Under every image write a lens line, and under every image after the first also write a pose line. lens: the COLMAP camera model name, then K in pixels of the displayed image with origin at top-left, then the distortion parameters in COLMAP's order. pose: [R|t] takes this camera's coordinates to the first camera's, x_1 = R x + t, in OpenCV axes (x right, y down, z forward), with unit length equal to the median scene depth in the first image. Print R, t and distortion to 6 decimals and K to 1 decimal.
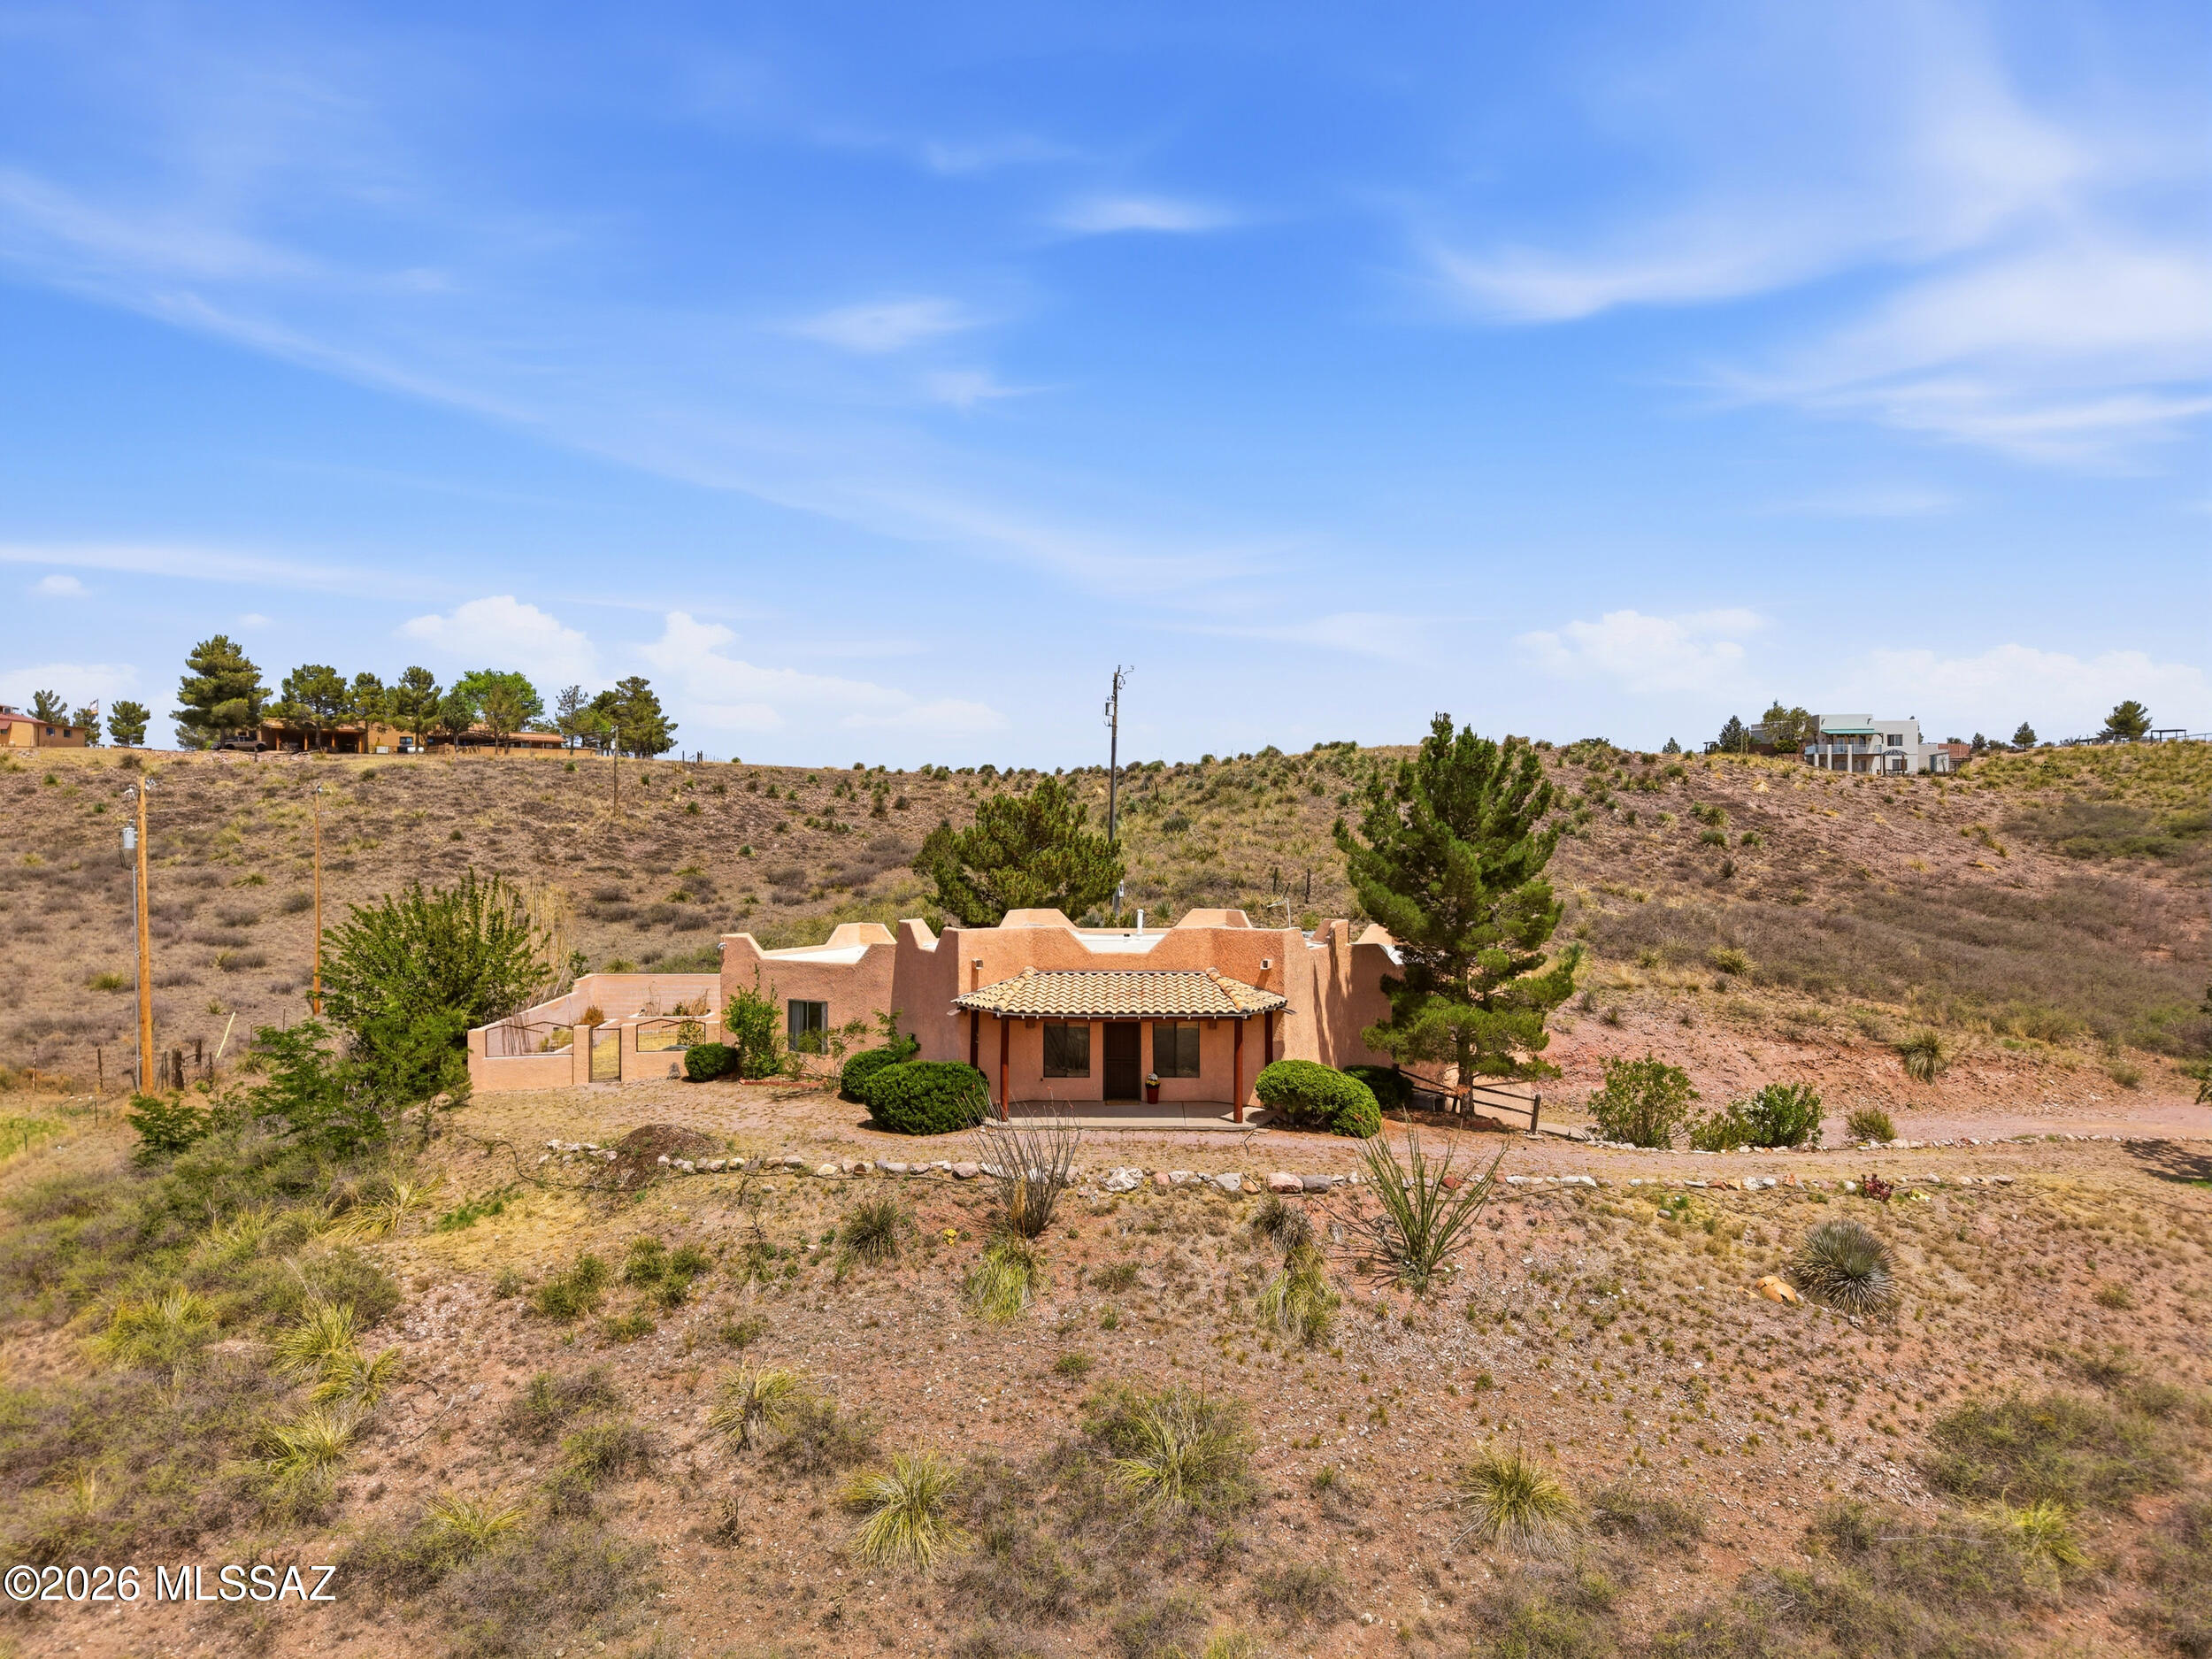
lens RADIAL K [[1503.6, 0, 1106.0], [0, 1503.6, 829.5], [0, 0, 1]] dist [0.052780, -0.089959]
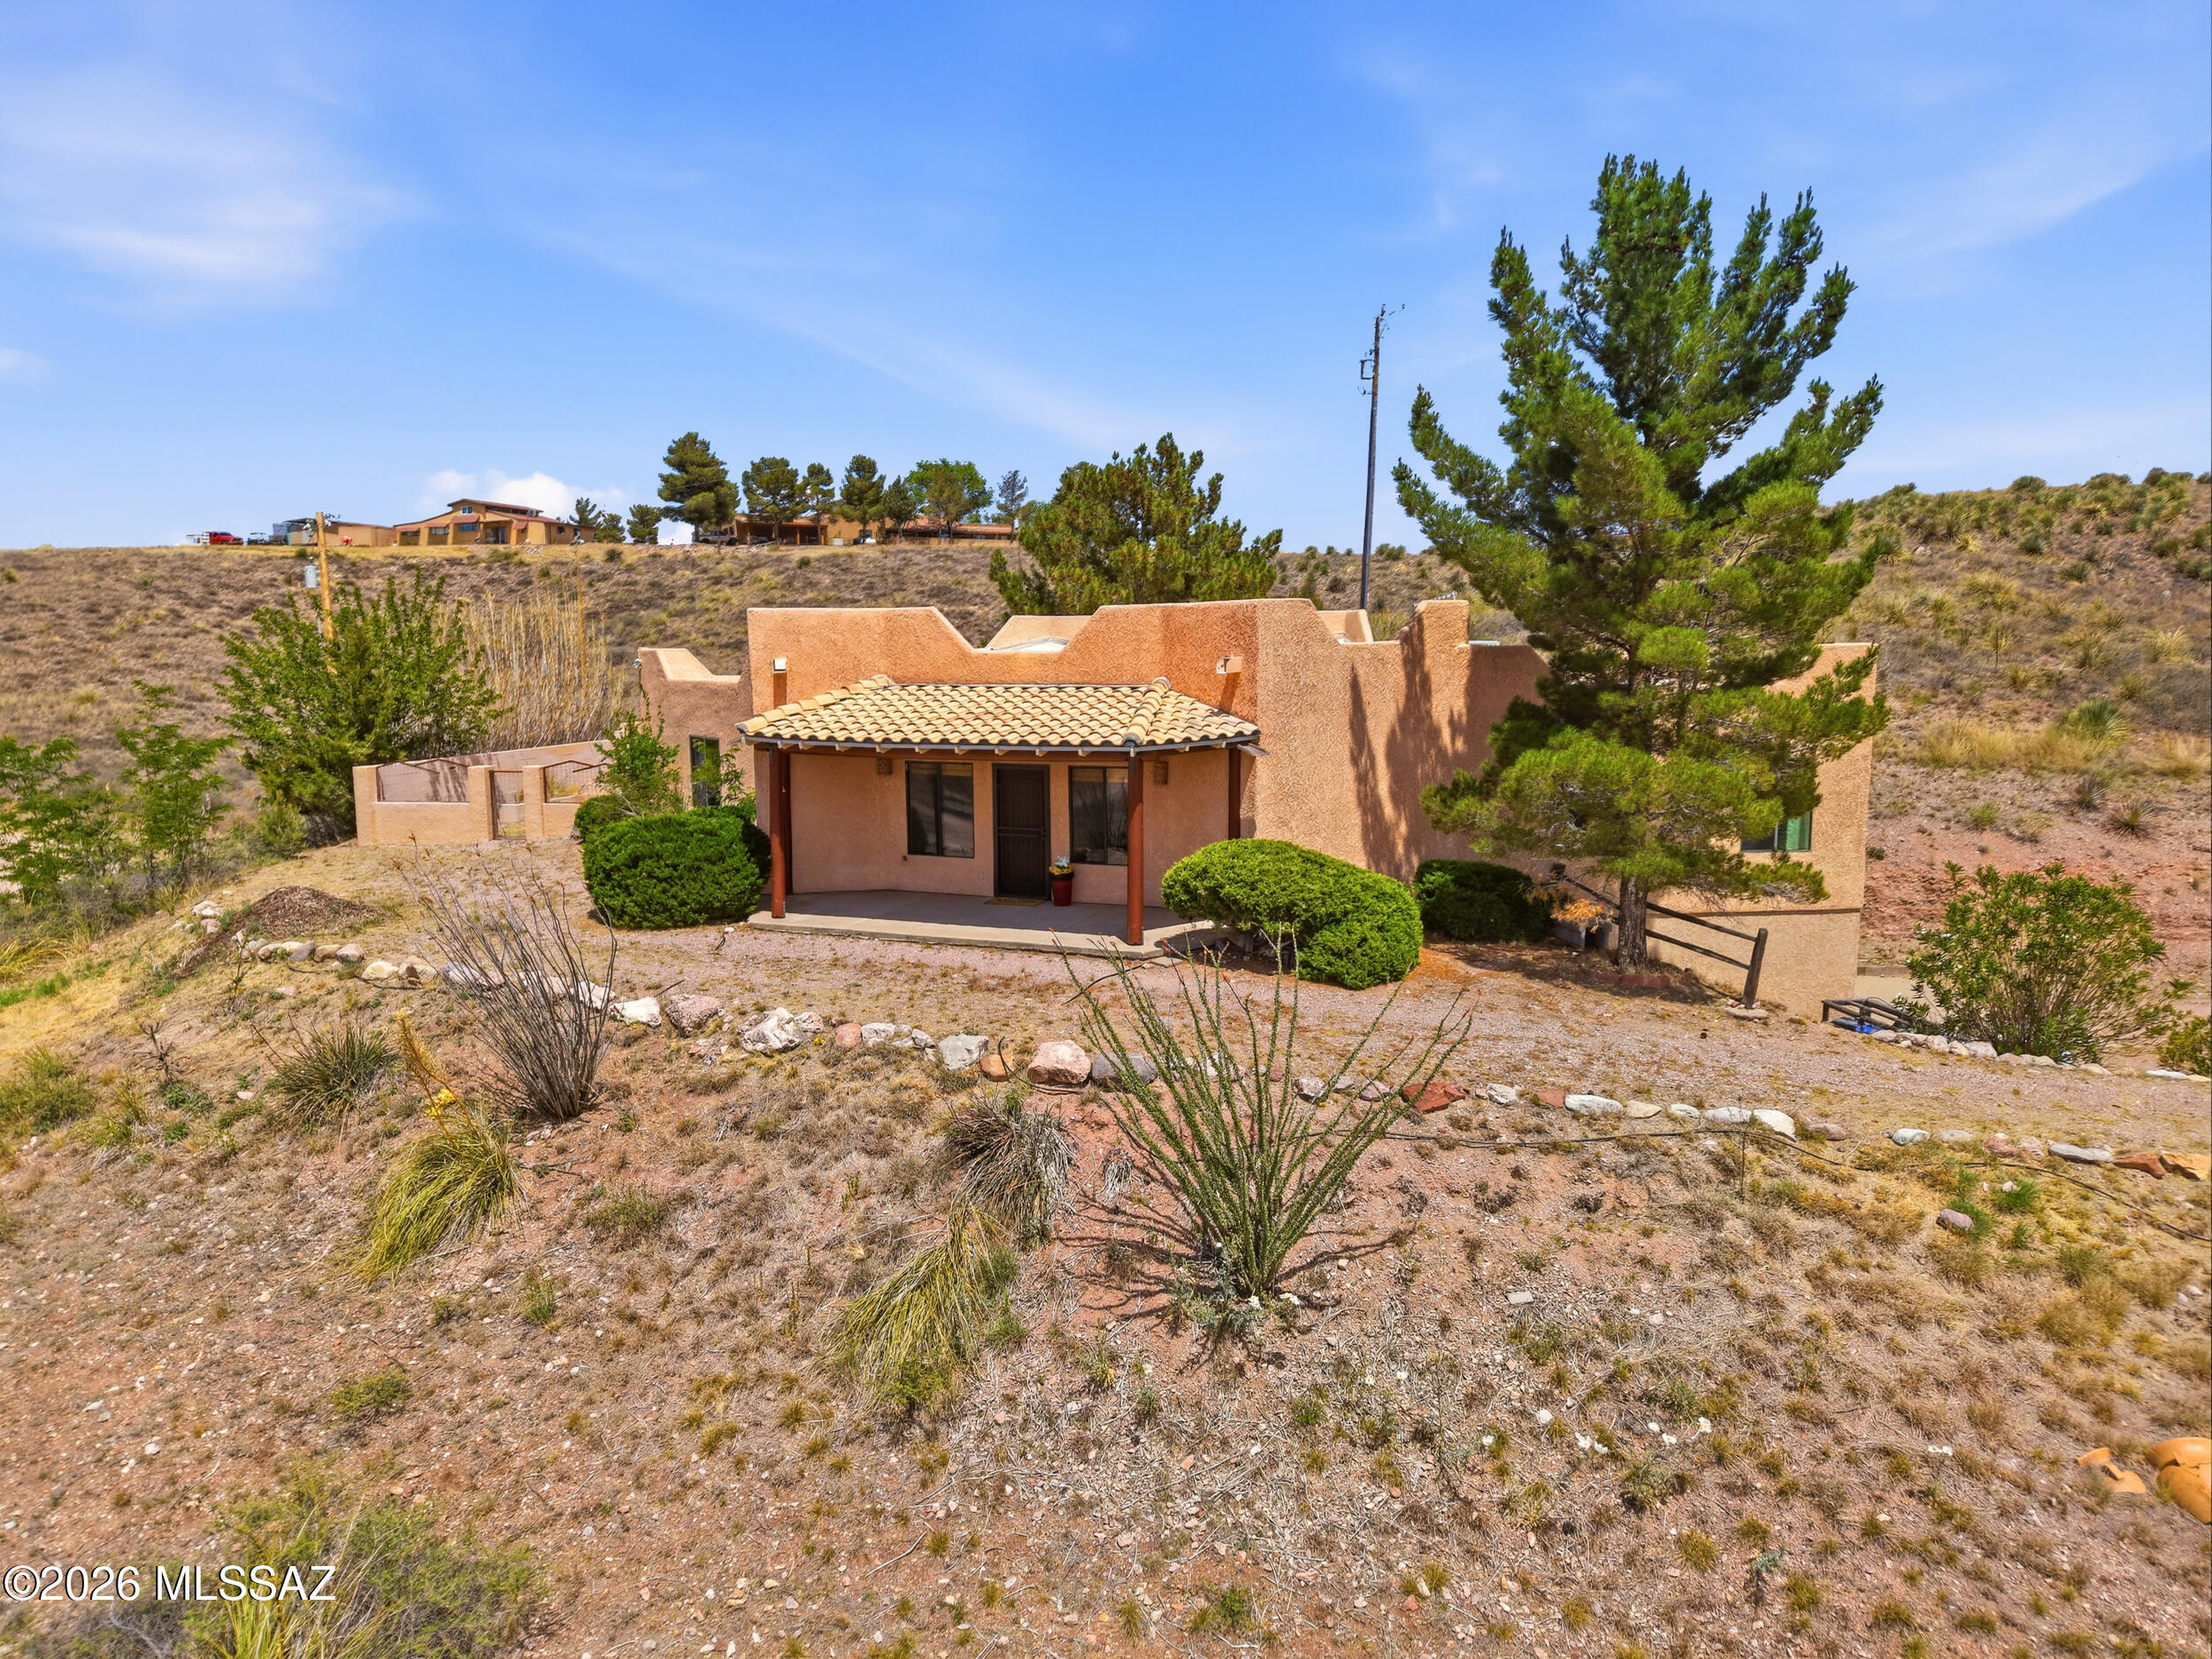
lens RADIAL K [[1490.9, 0, 1106.0], [0, 1490.9, 829.5], [0, 0, 1]] dist [0.037914, -0.030168]
pose [[0.930937, 0.039286, -0.363061, 0.288997], [0.004803, 0.992793, 0.119743, 0.092784], [0.365149, -0.113217, 0.924039, 0.526544]]
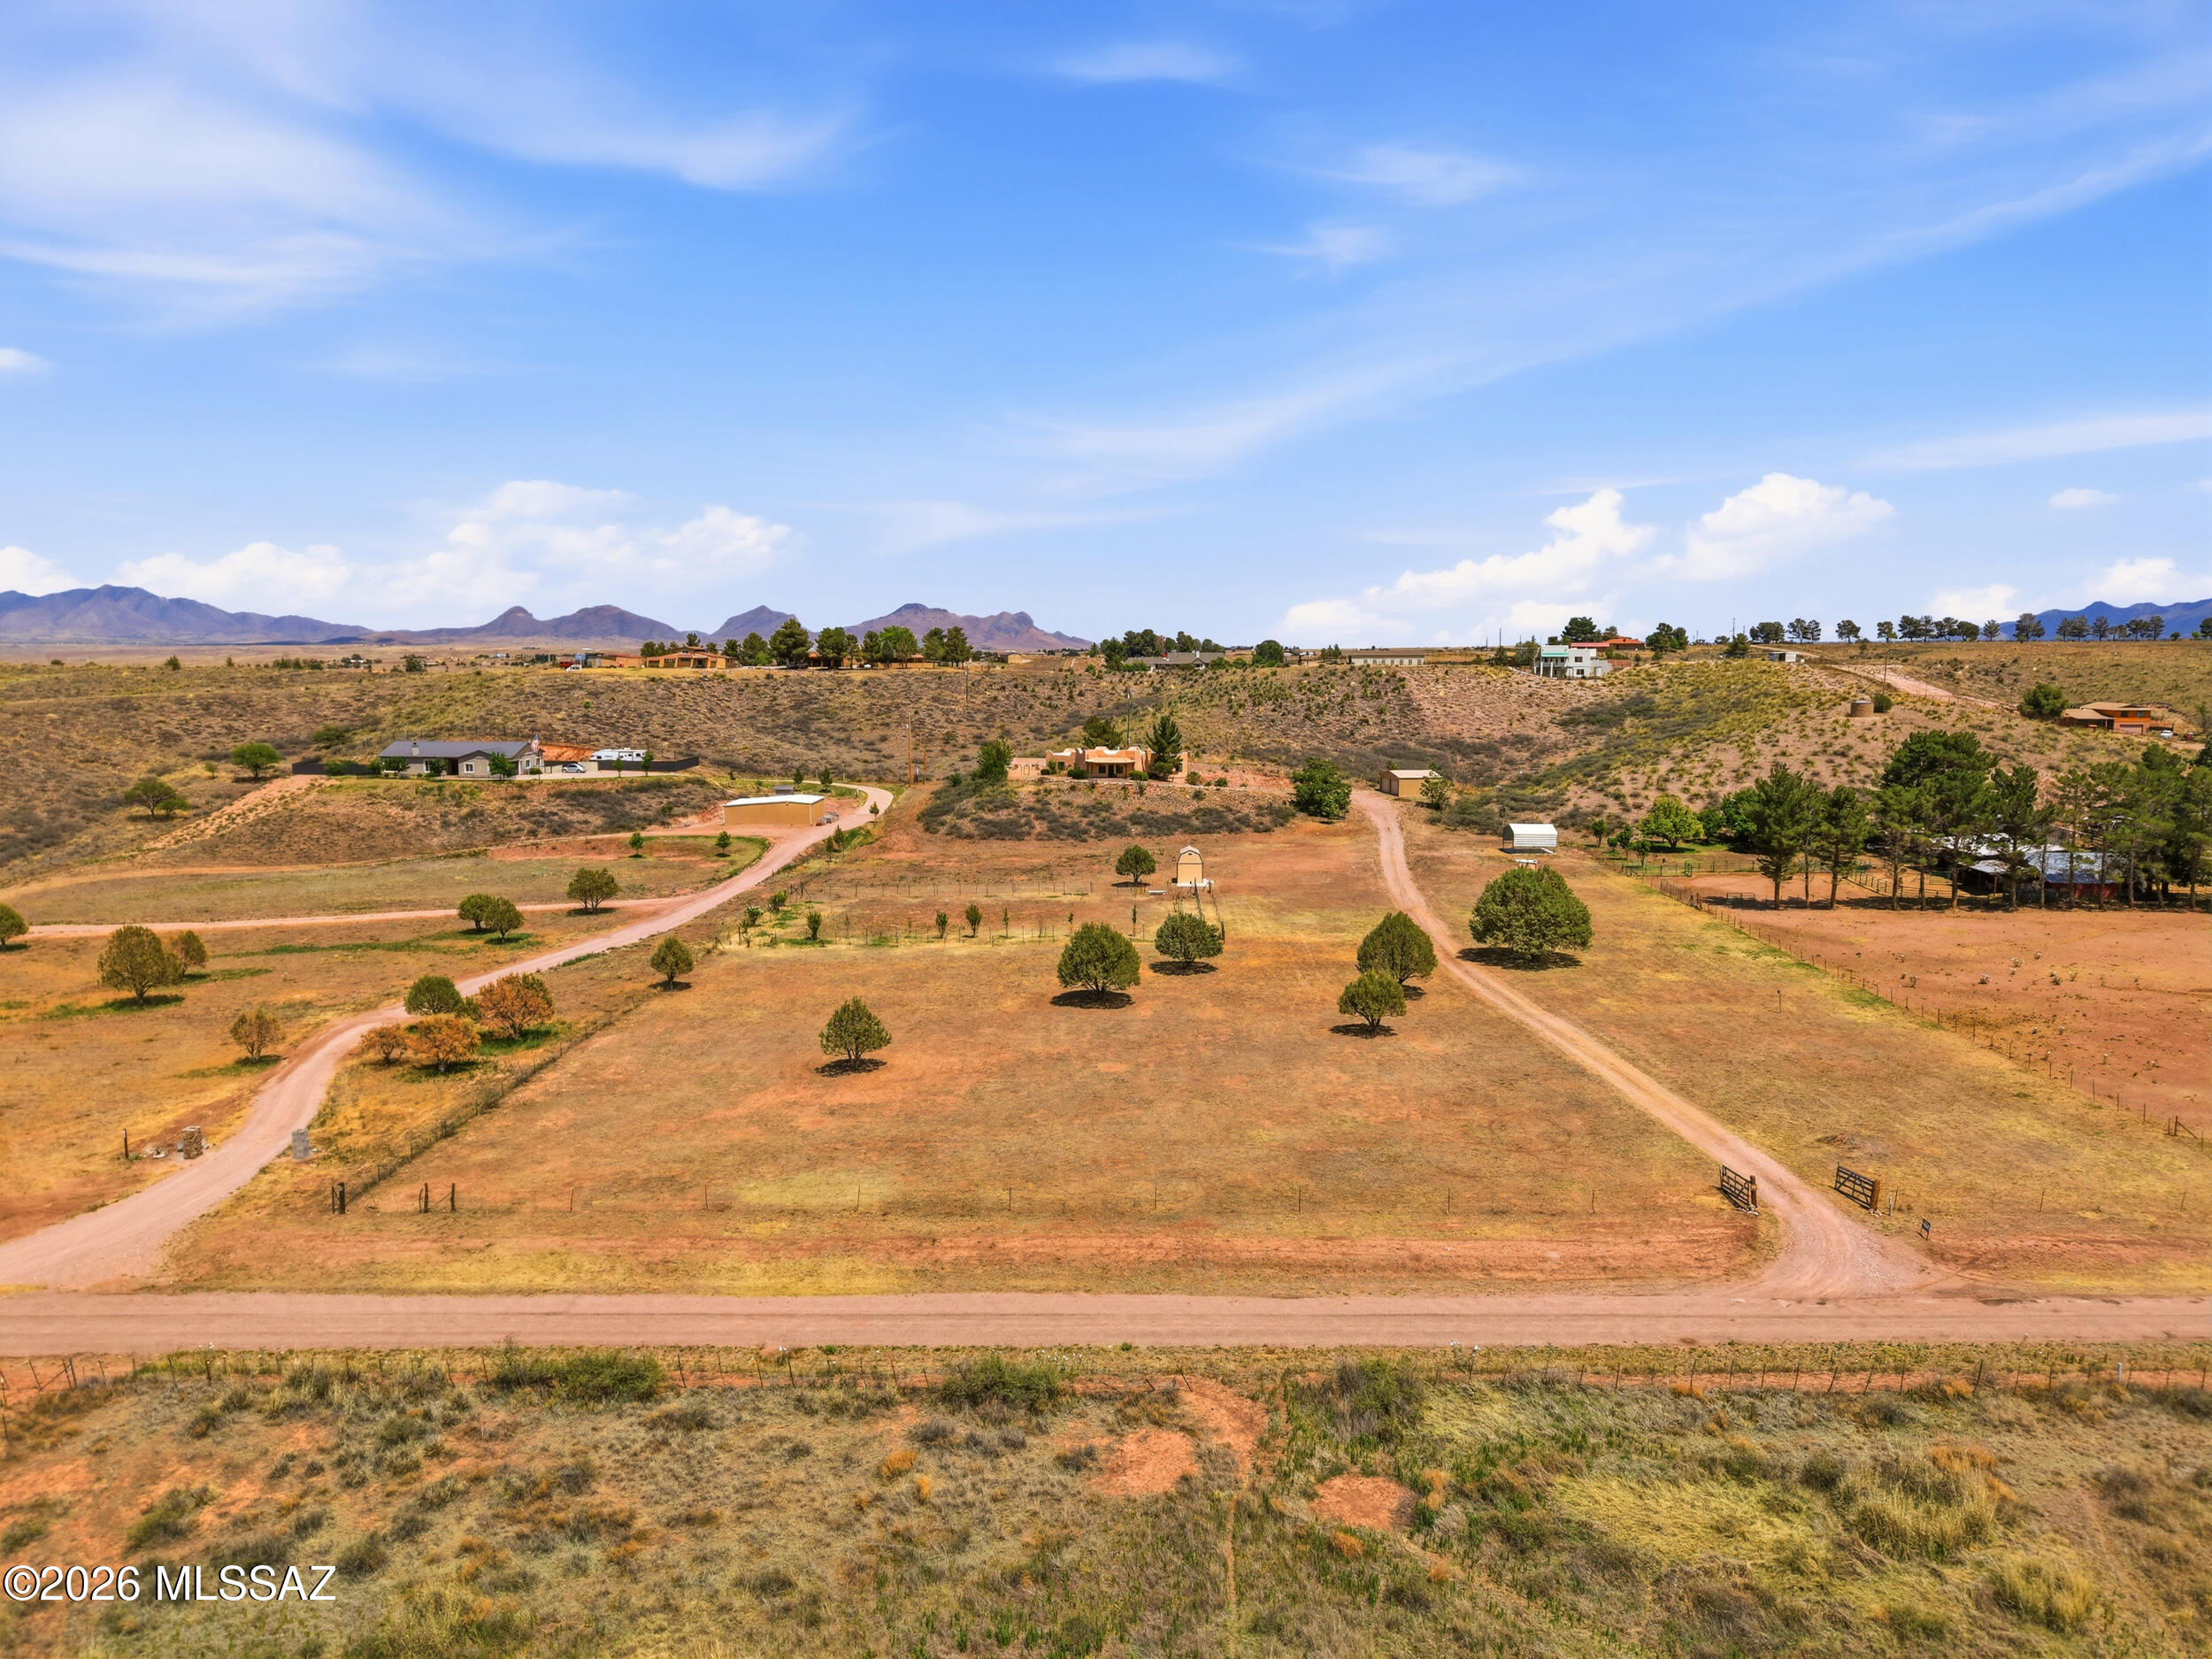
lens RADIAL K [[1490.9, 0, 1106.0], [0, 1490.9, 829.5], [0, 0, 1]] dist [0.037914, -0.030168]
pose [[0.992411, 0.019041, -0.121478, 0.859178], [-0.004523, 0.992922, 0.118684, -0.392881], [0.122878, -0.117234, 0.985473, -5.931143]]
